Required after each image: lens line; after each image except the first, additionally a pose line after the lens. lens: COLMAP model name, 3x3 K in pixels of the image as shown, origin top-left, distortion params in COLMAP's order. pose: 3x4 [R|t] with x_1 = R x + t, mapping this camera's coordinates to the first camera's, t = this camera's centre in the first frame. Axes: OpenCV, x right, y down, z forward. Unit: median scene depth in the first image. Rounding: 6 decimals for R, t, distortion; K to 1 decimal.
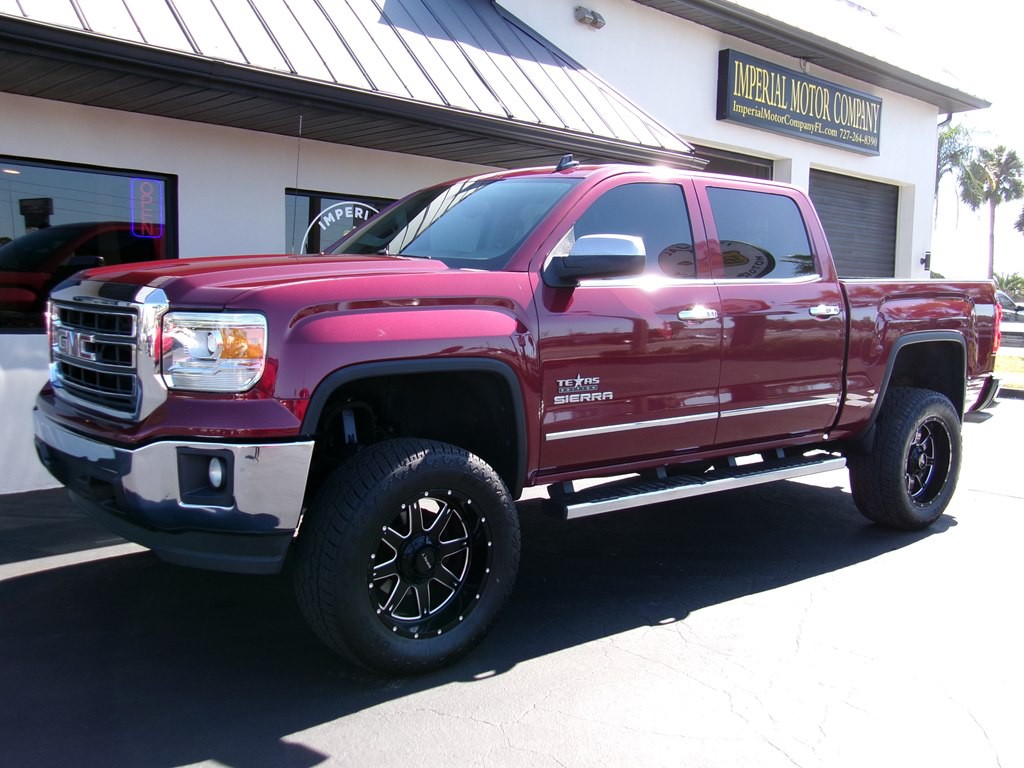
lens RADIAL K [[986.3, 0, 509.8], [0, 986.3, 384.6], [0, 0, 1]] dist [0.041813, 0.000000]
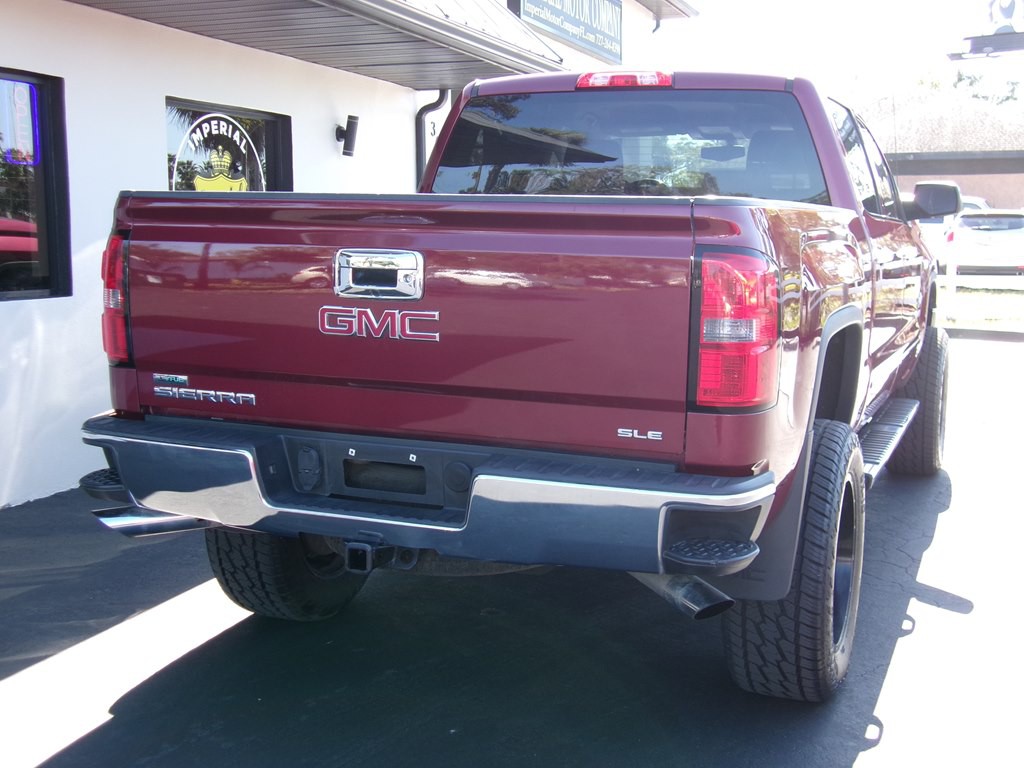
lens RADIAL K [[1257.3, 0, 515.8], [0, 1257.3, 390.8], [0, 0, 1]] dist [-0.001820, 0.000000]
pose [[0.897760, -0.076514, 0.433788, -0.395825], [0.056425, 0.996661, 0.059021, -0.015825], [-0.436855, -0.028510, 0.899080, 0.018614]]
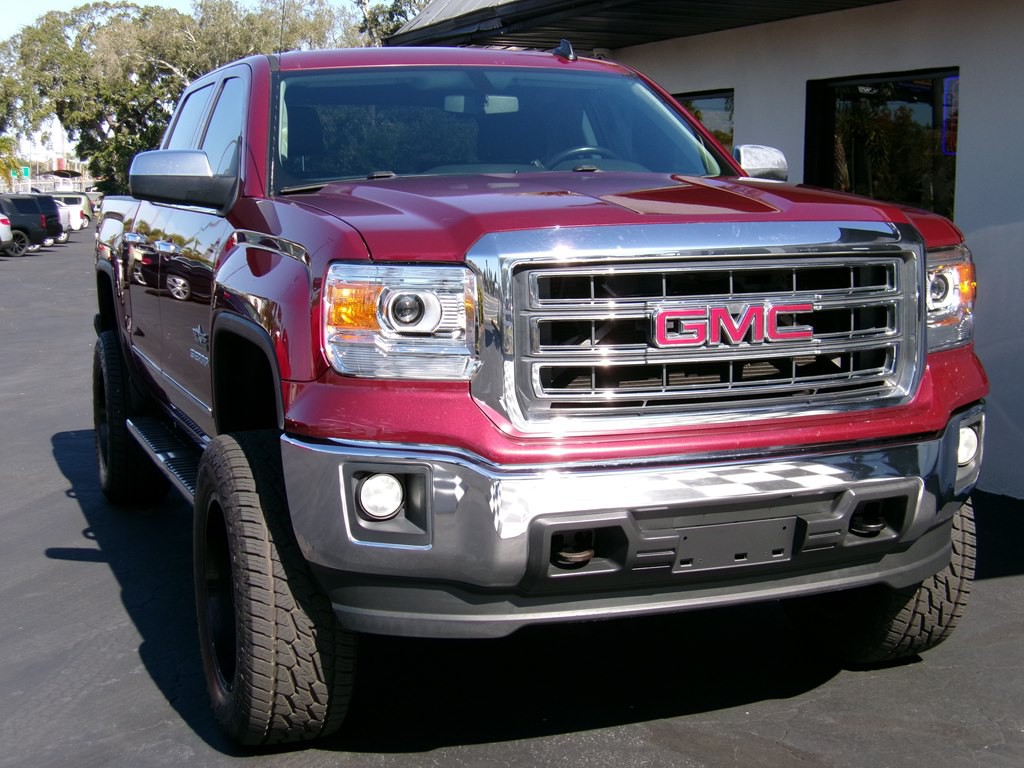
lens RADIAL K [[1586.5, 0, 509.7], [0, 1586.5, 387.7], [0, 0, 1]] dist [-0.115735, 0.000000]
pose [[-0.357968, 0.091810, -0.929209, 0.746141], [-0.096185, 0.986235, 0.134499, -0.089068], [0.928767, 0.137522, -0.344210, 0.976458]]
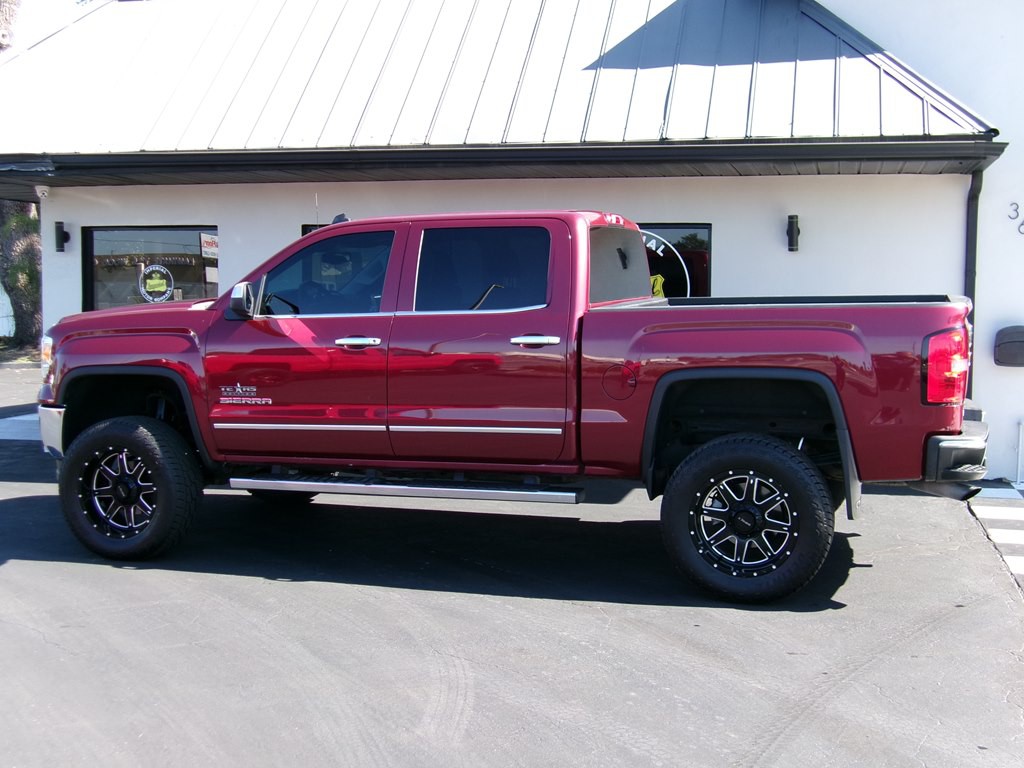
lens RADIAL K [[1255.5, 0, 515.2], [0, 1255.5, 383.4], [0, 0, 1]] dist [-0.003643, 0.000000]
pose [[0.539565, 0.044857, -0.840748, 0.910572], [-0.068223, 0.997625, 0.009444, -0.027593], [0.839176, 0.052263, 0.541344, 0.195018]]
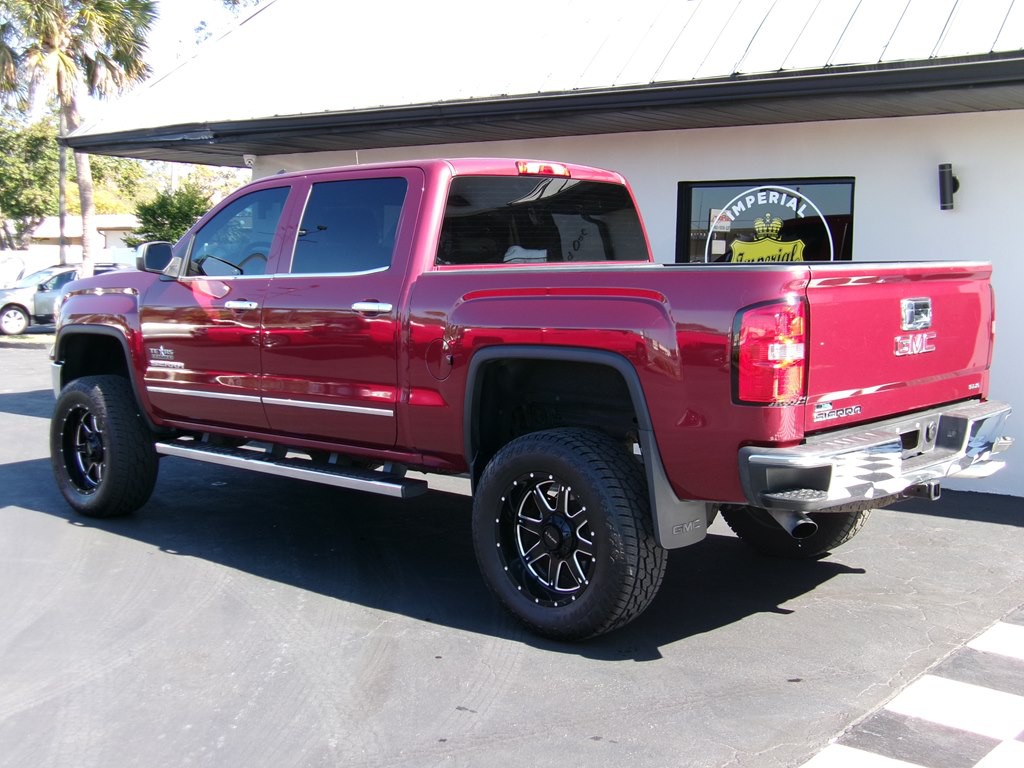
lens RADIAL K [[1255.5, 0, 519.4], [0, 1255.5, 385.7], [0, 0, 1]] dist [-0.003643, 0.000000]
pose [[0.140974, 0.079650, -0.986804, 0.948322], [-0.097739, 0.993009, 0.066187, -0.060834], [0.985177, 0.087118, 0.147773, 0.640143]]
